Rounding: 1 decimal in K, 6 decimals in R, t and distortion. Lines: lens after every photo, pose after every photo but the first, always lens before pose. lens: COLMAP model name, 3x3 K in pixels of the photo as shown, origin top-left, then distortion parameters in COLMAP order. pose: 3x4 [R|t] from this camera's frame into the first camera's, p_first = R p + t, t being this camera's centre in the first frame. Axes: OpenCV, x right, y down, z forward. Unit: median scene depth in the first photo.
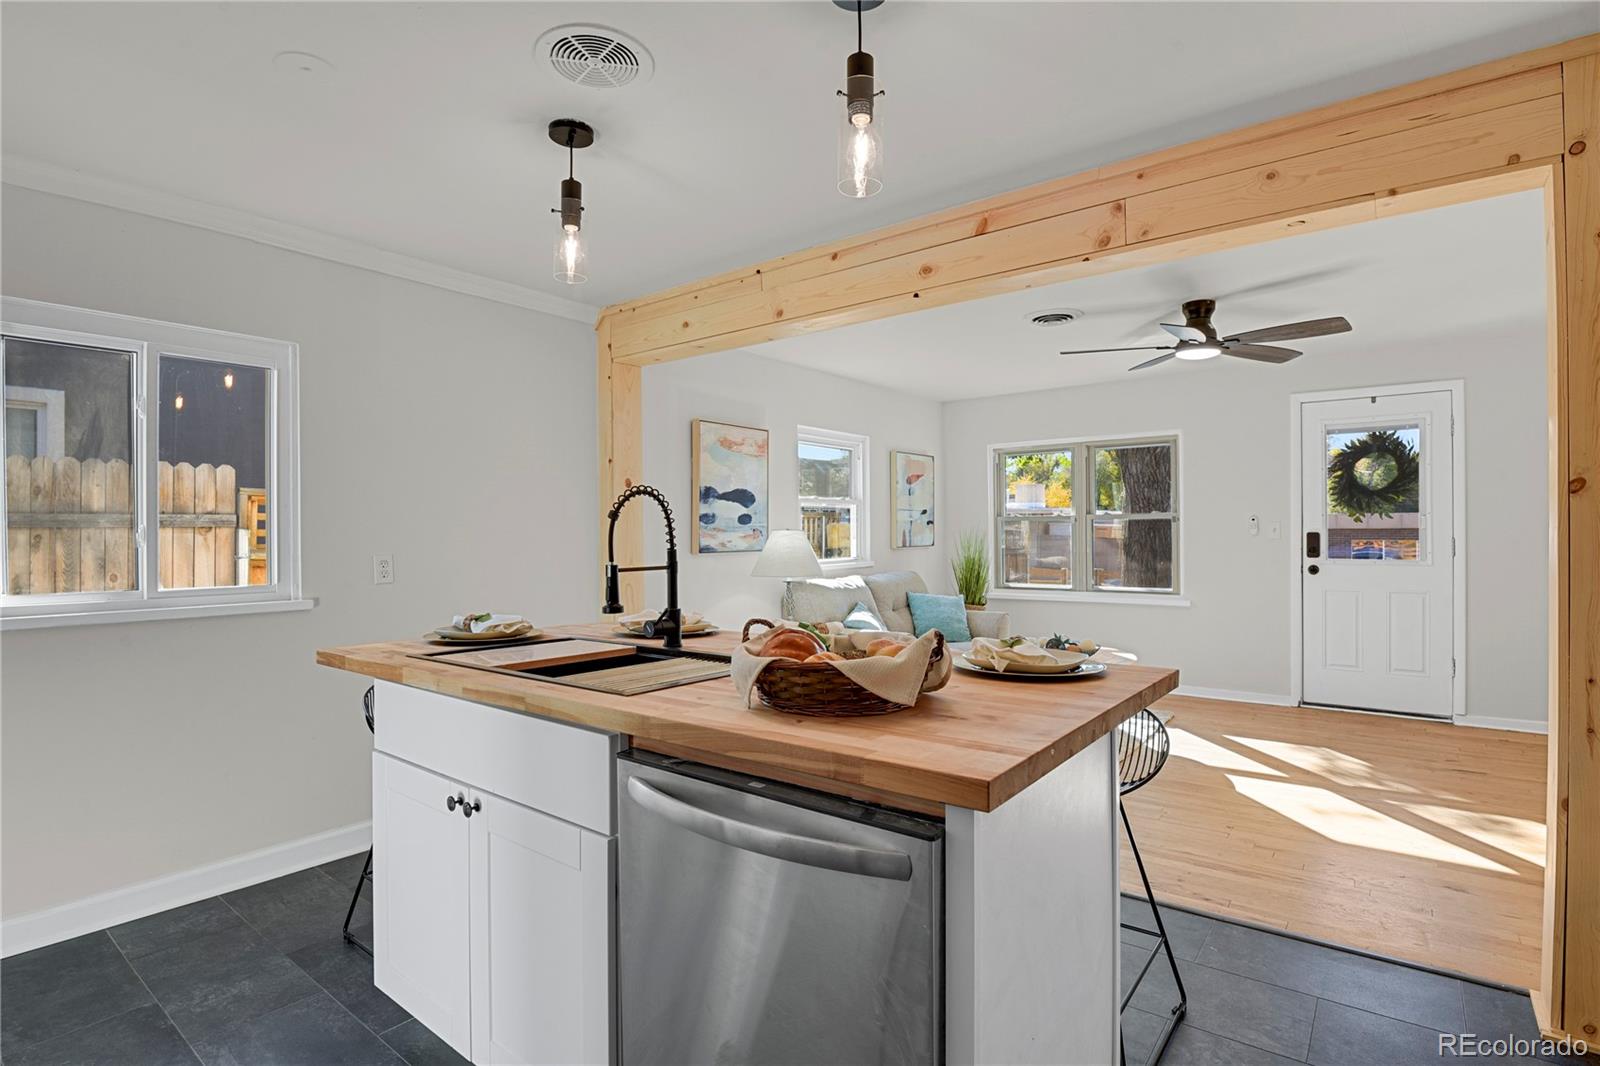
lens RADIAL K [[780.4, 0, 798.0], [0, 780.4, 534.3], [0, 0, 1]] dist [-0.024983, -0.003554]
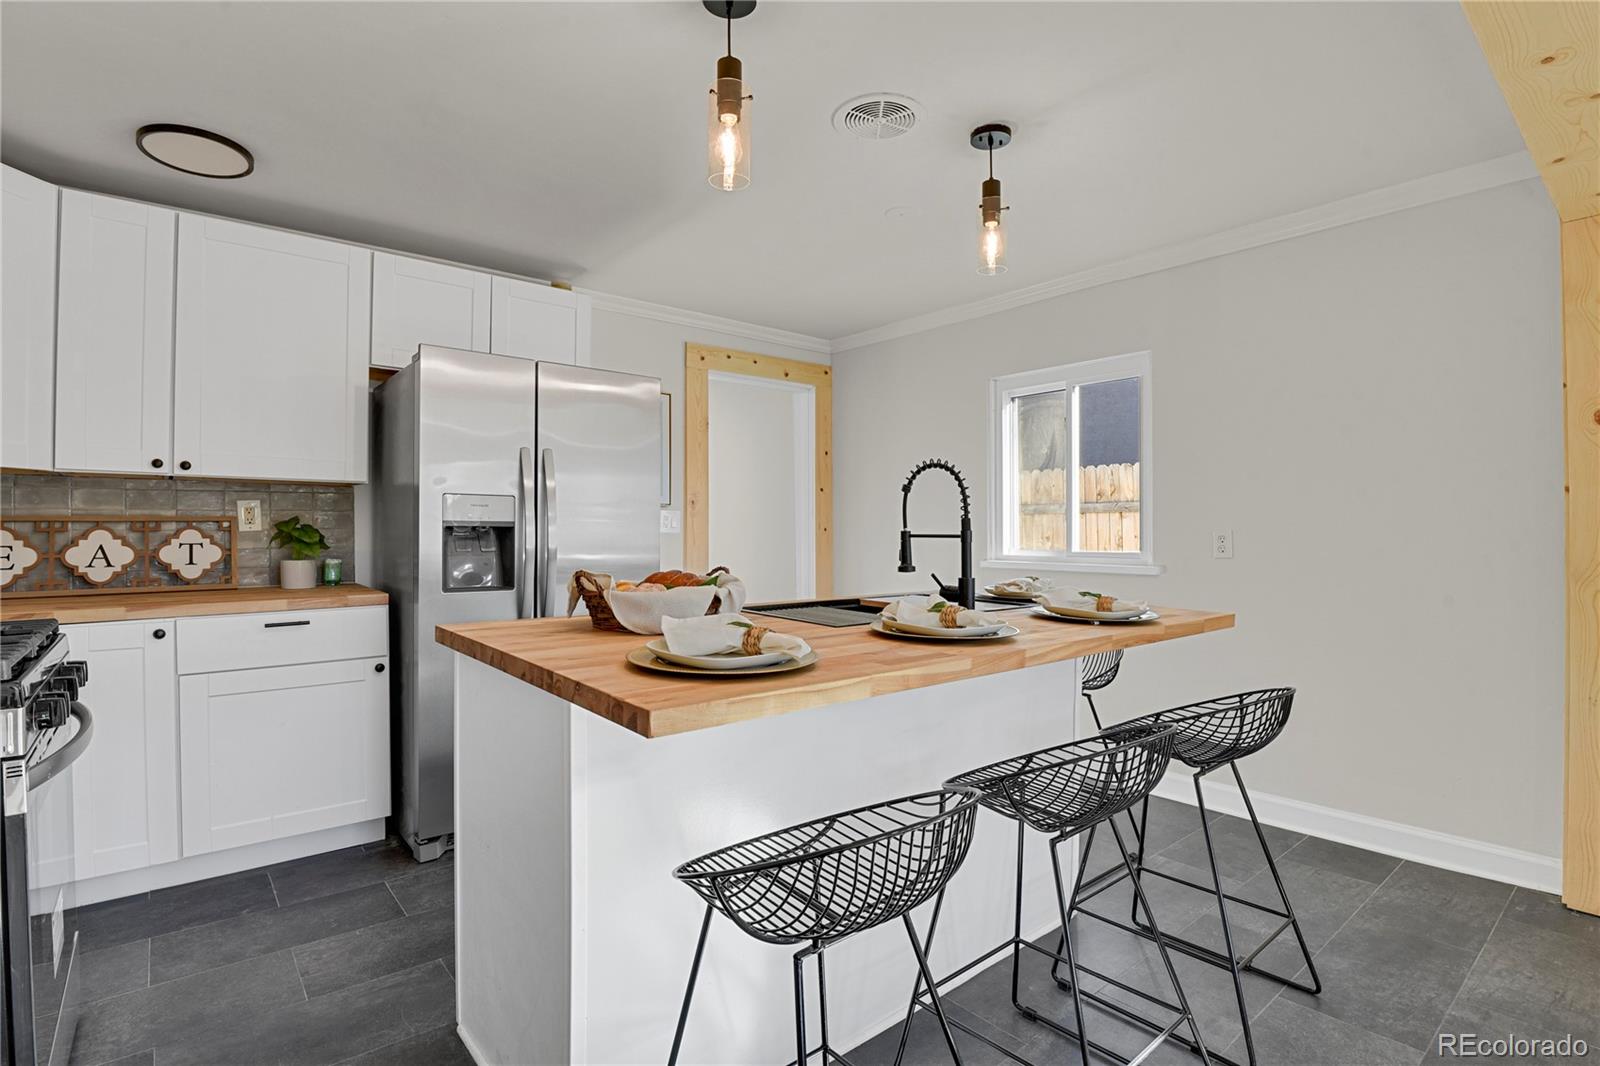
lens RADIAL K [[780.4, 0, 813.4], [0, 780.4, 526.0], [0, 0, 1]] dist [-0.024983, -0.003554]
pose [[-0.215166, 0.001371, -0.976577, 0.380187], [-0.000872, 0.999998, 0.001596, 0.012548], [0.976577, 0.001195, -0.215164, 0.454507]]
